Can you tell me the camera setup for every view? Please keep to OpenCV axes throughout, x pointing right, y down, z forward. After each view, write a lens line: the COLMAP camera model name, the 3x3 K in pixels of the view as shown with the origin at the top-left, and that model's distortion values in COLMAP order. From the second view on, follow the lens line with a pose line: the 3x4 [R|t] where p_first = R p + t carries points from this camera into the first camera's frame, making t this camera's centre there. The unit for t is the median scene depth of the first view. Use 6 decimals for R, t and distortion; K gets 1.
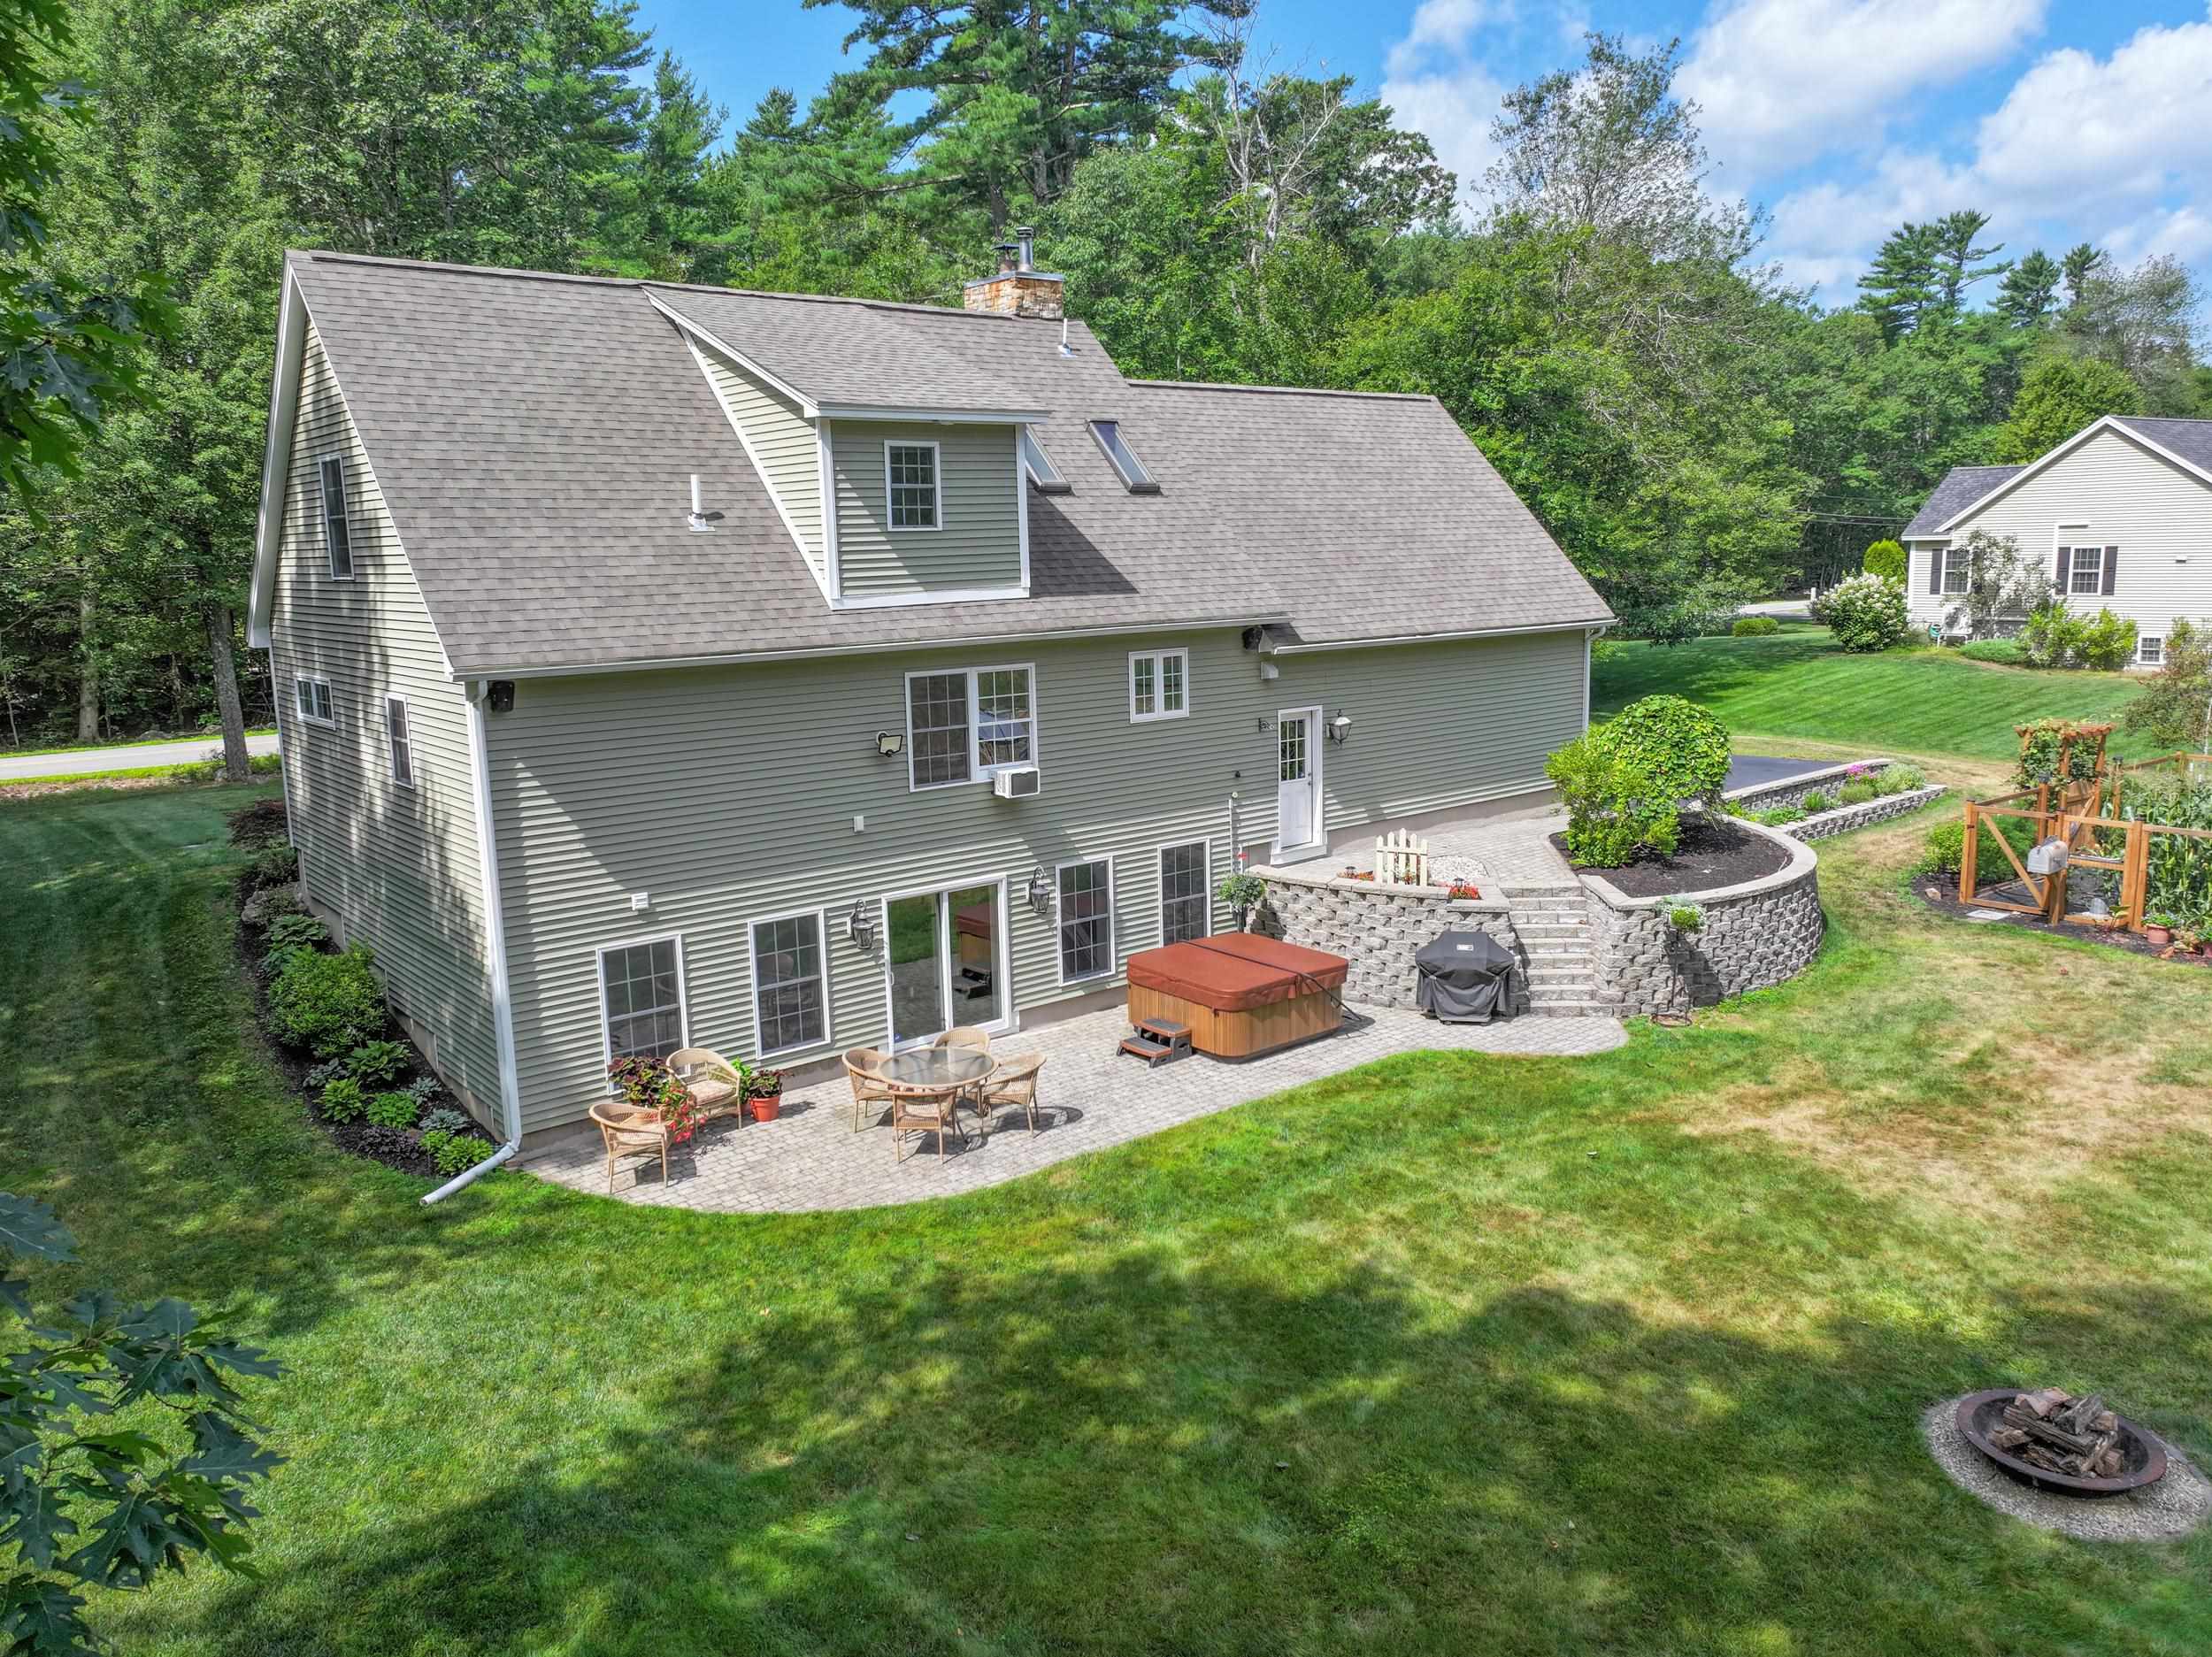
lens RADIAL K [[1571.7, 0, 1136.2], [0, 1571.7, 838.6], [0, 0, 1]] dist [0.007433, 0.002552]
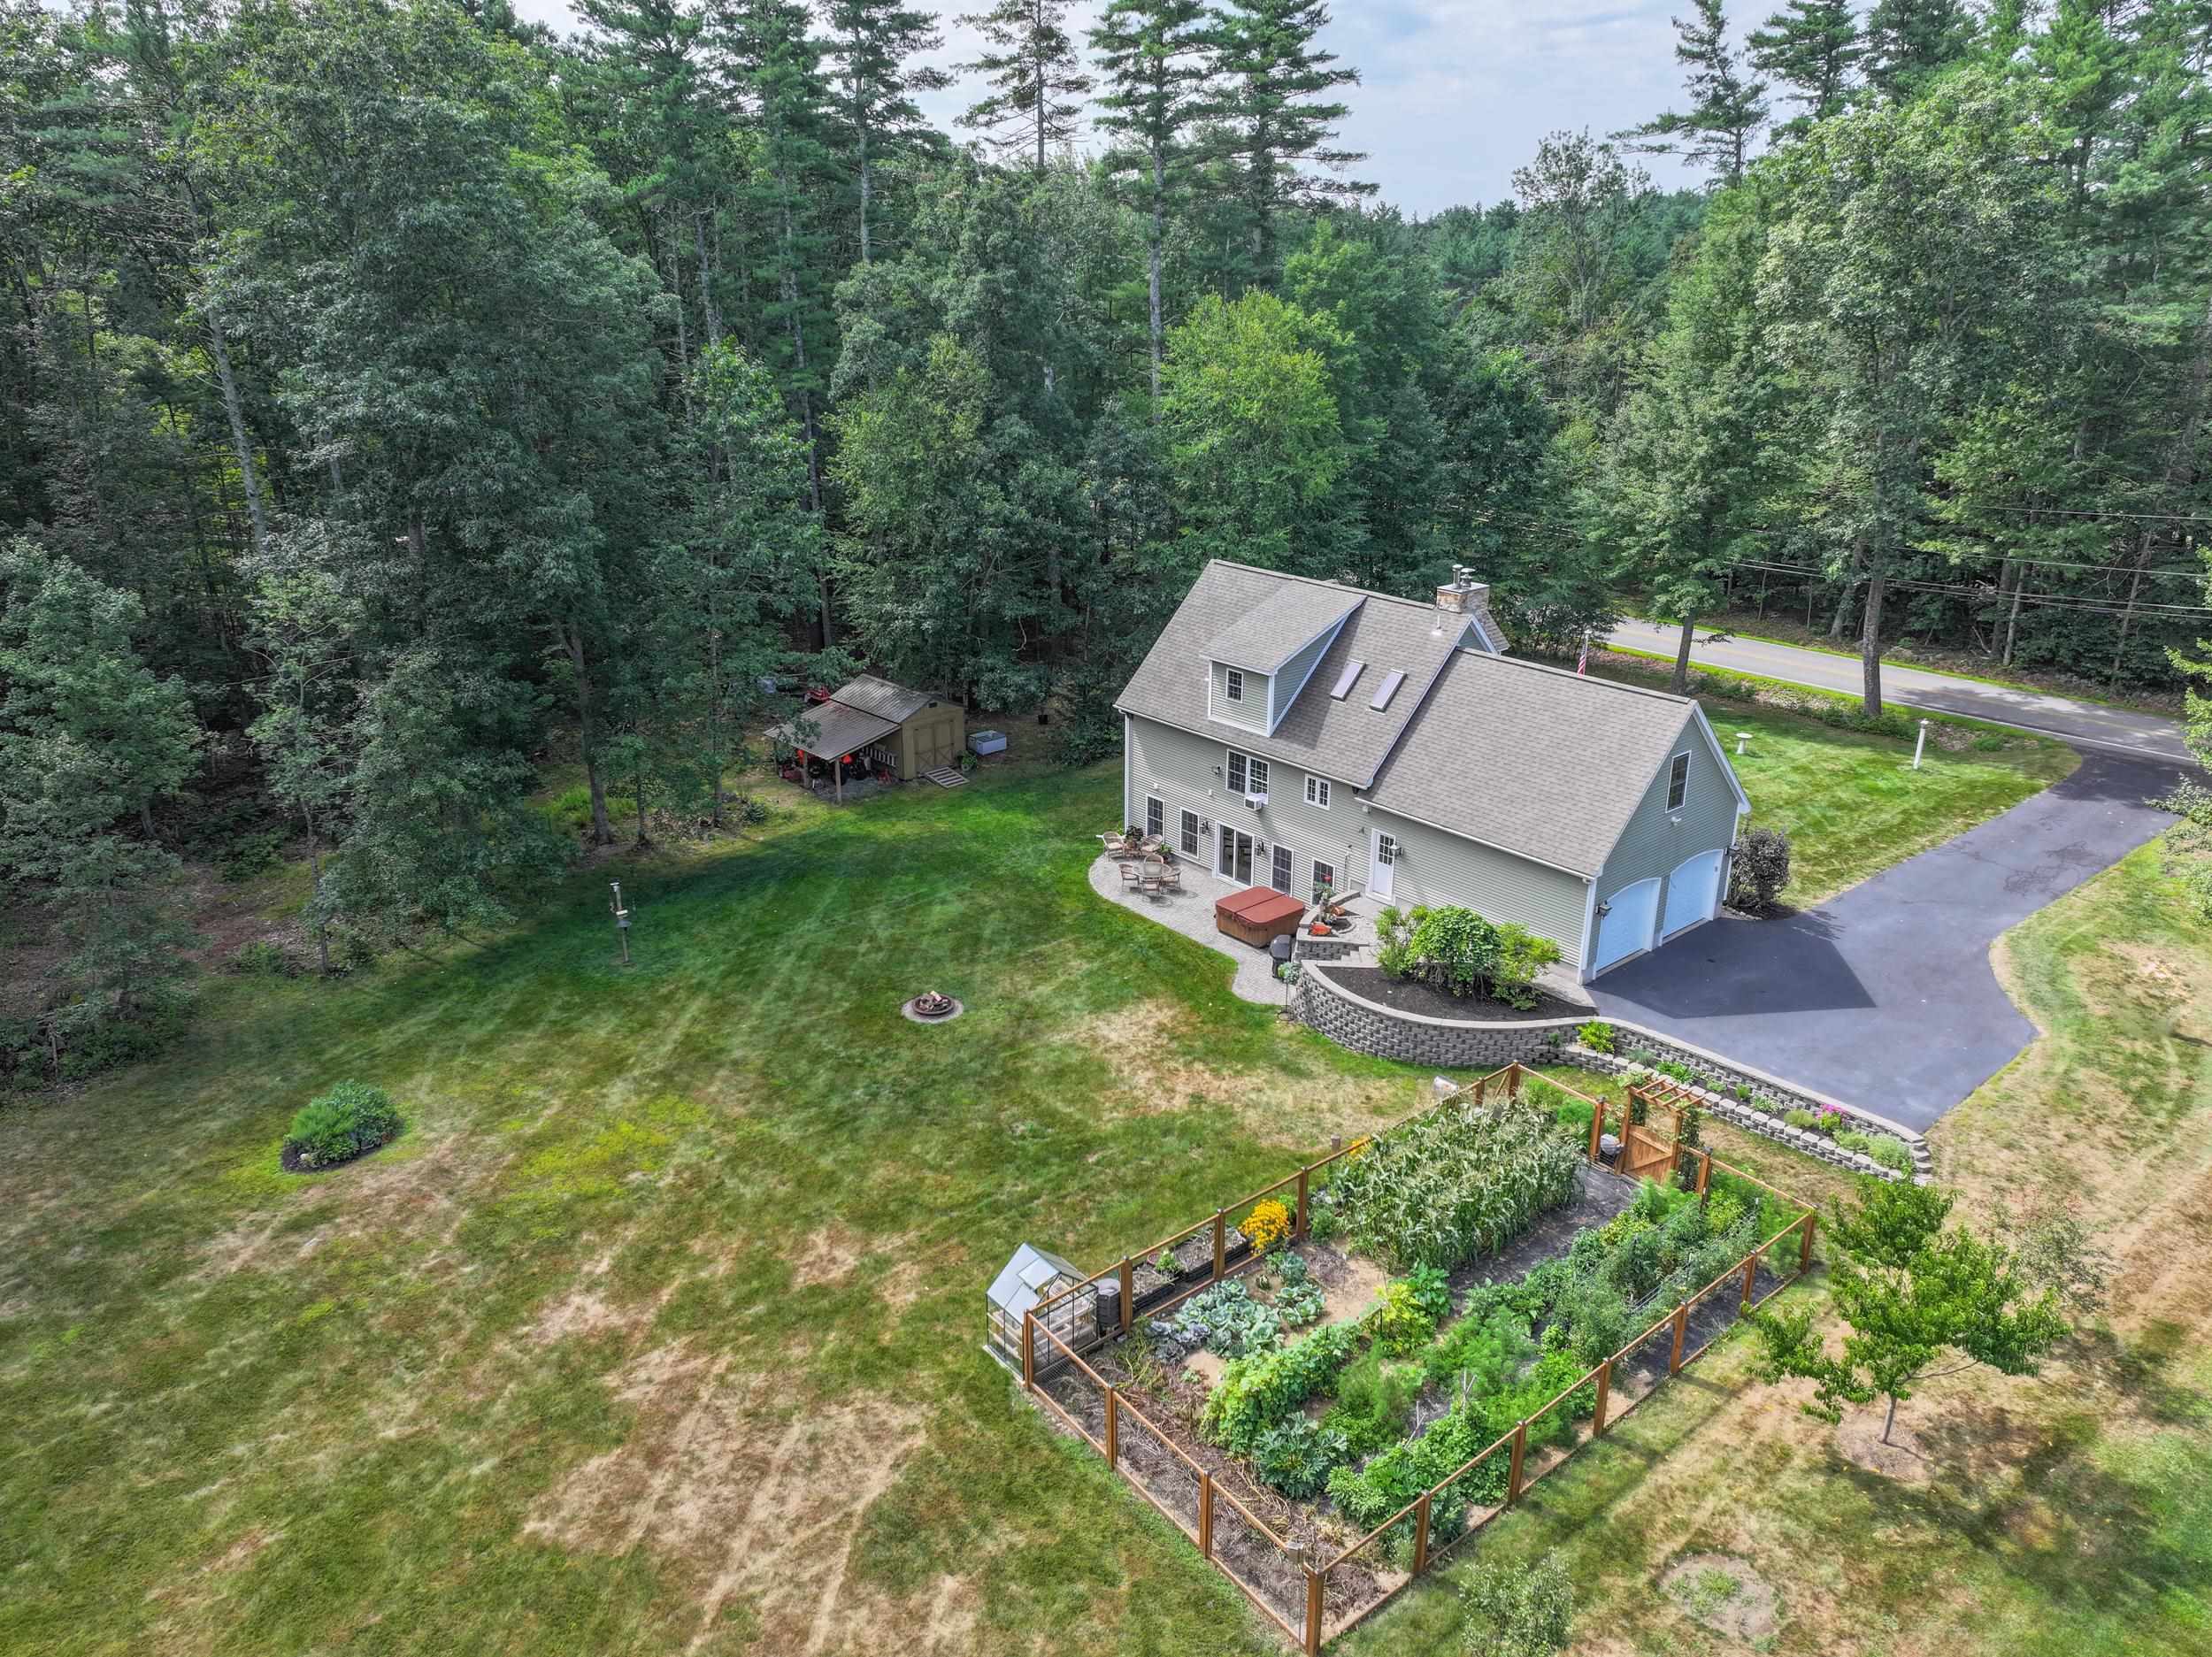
lens RADIAL K [[1519.5, 0, 1106.0], [0, 1519.5, 828.5], [0, 0, 1]] dist [0.019544, 0.000657]
pose [[0.006901, 0.373176, -0.927735, 2.325060], [-0.181017, 0.912896, 0.365861, -0.894489], [0.983456, 0.165411, 0.073851, 0.593950]]
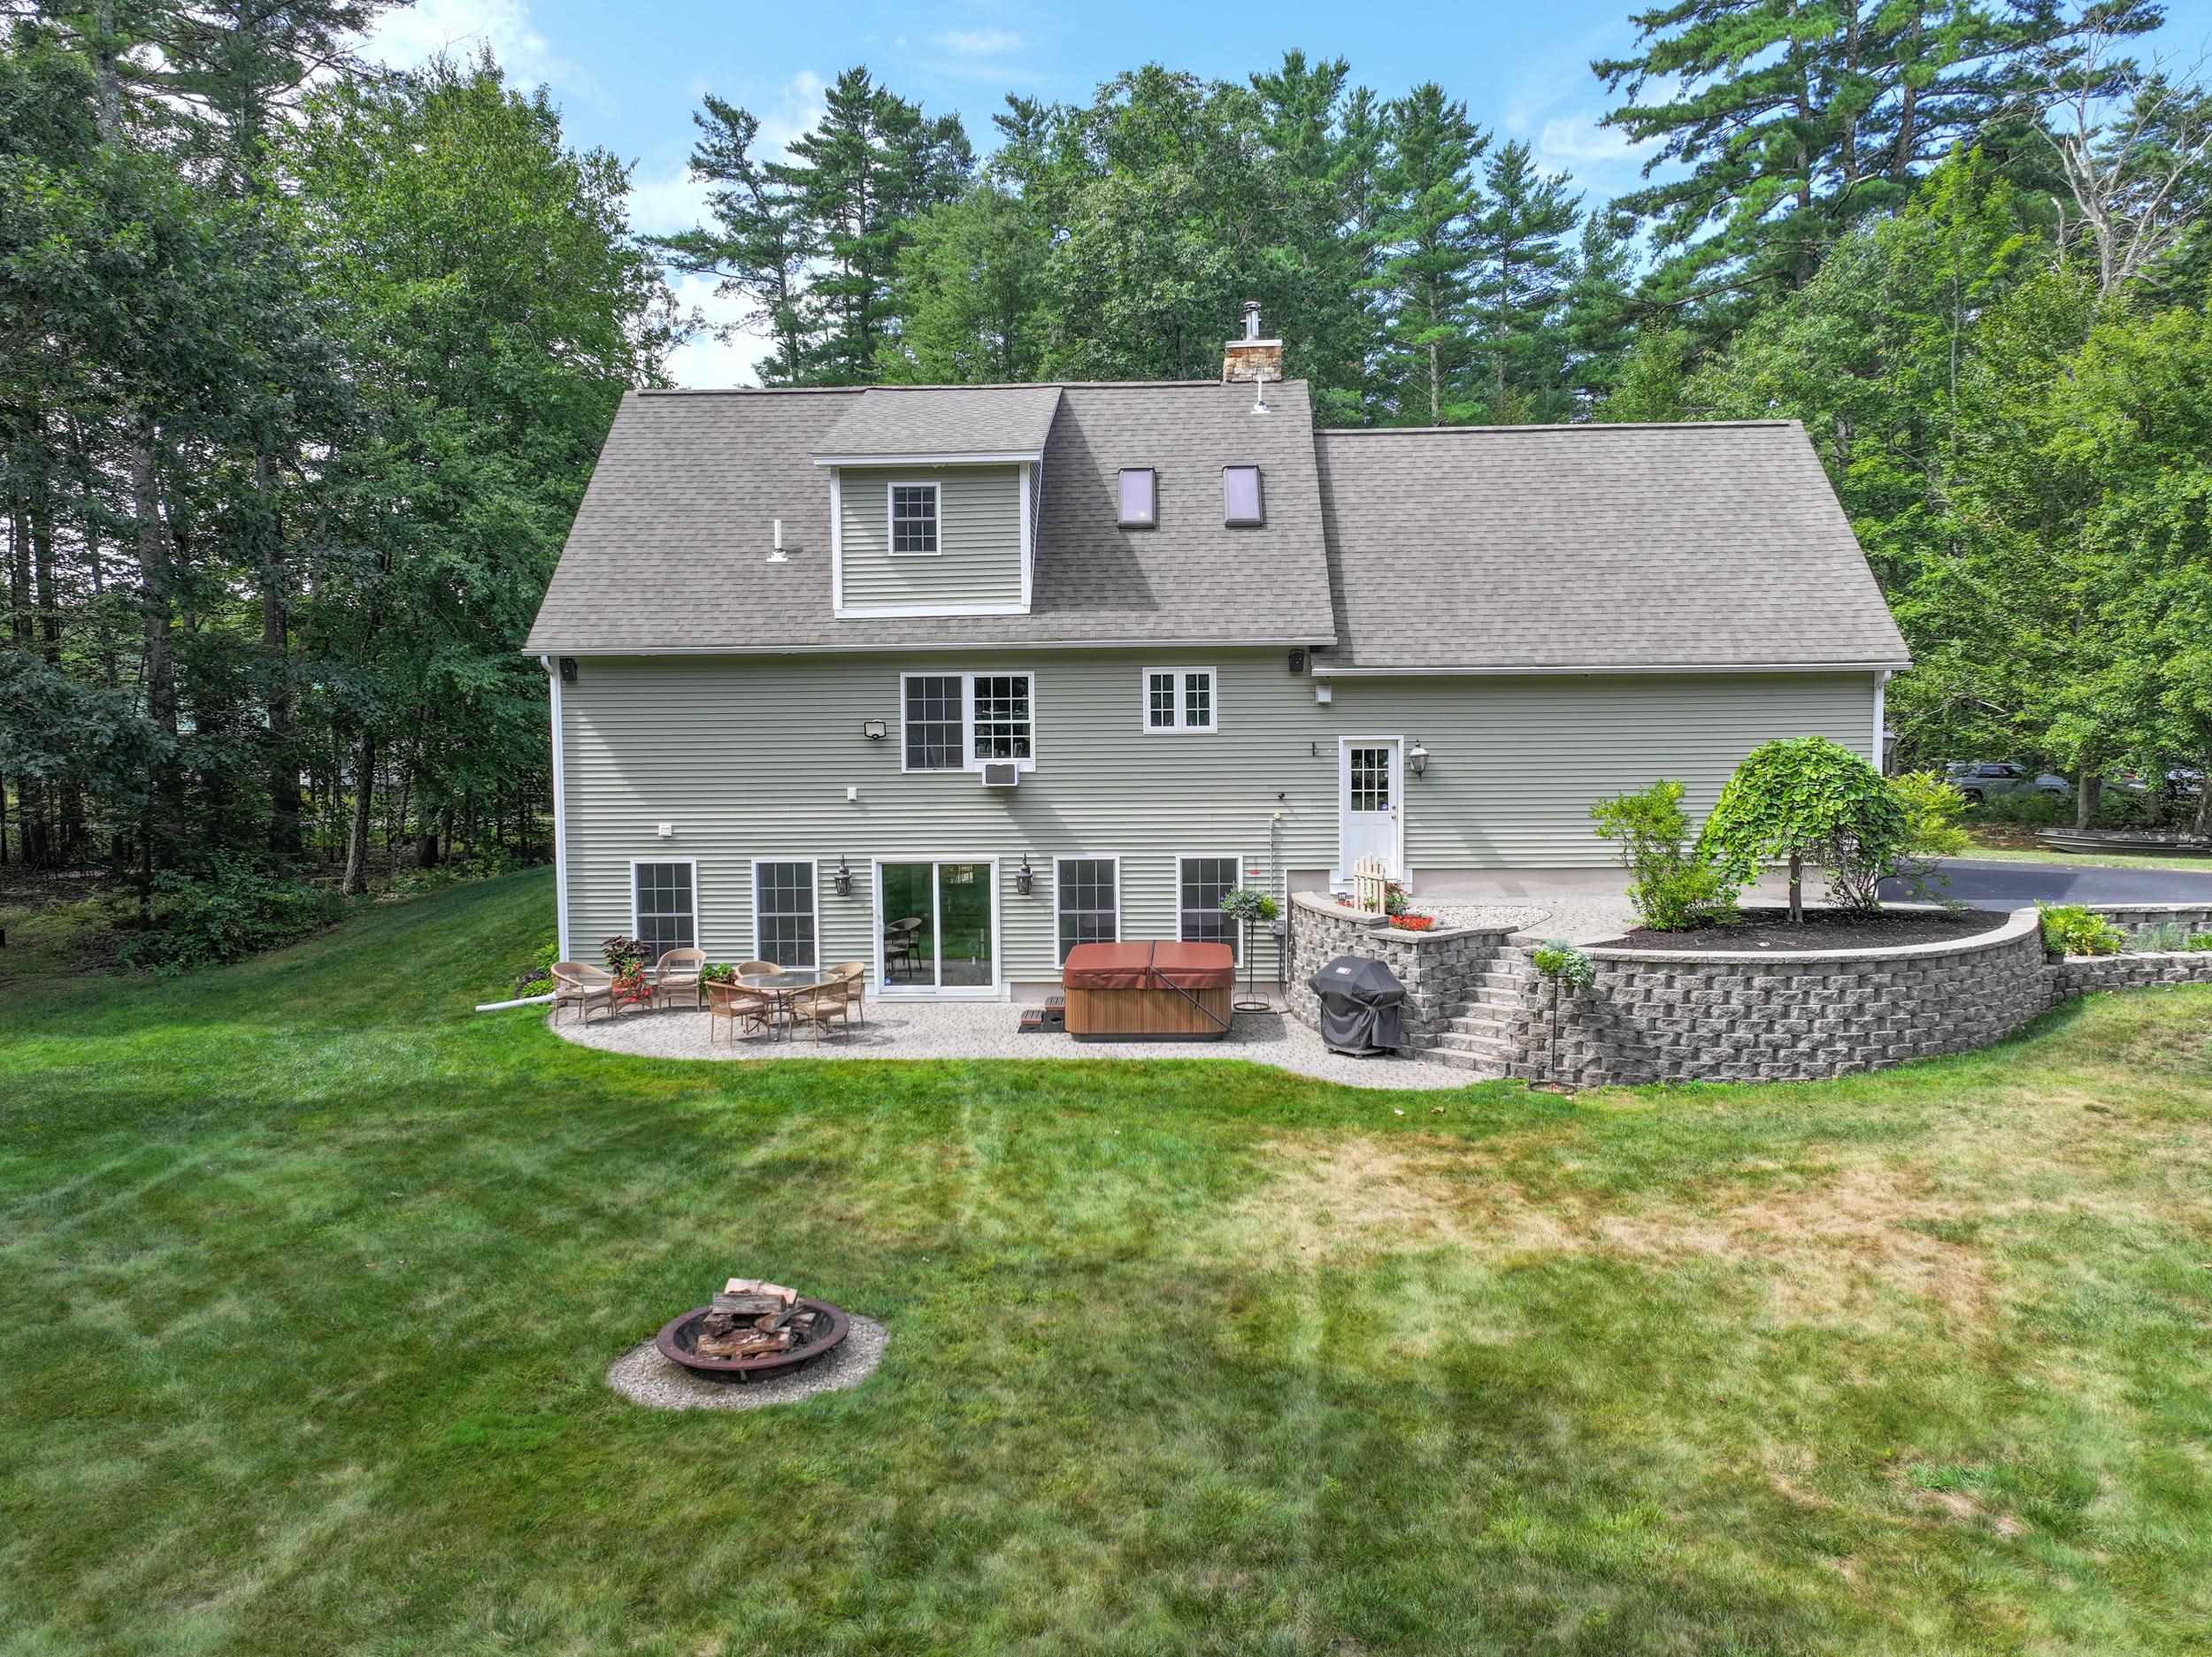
lens RADIAL K [[1571.7, 0, 1136.2], [0, 1571.7, 838.6], [0, 0, 1]] dist [0.007433, 0.002552]
pose [[0.751415, 0.060227, -0.657075, 0.762850], [-0.126720, 0.990460, -0.054130, 0.060850], [0.647547, 0.123939, 0.751879, 0.220493]]
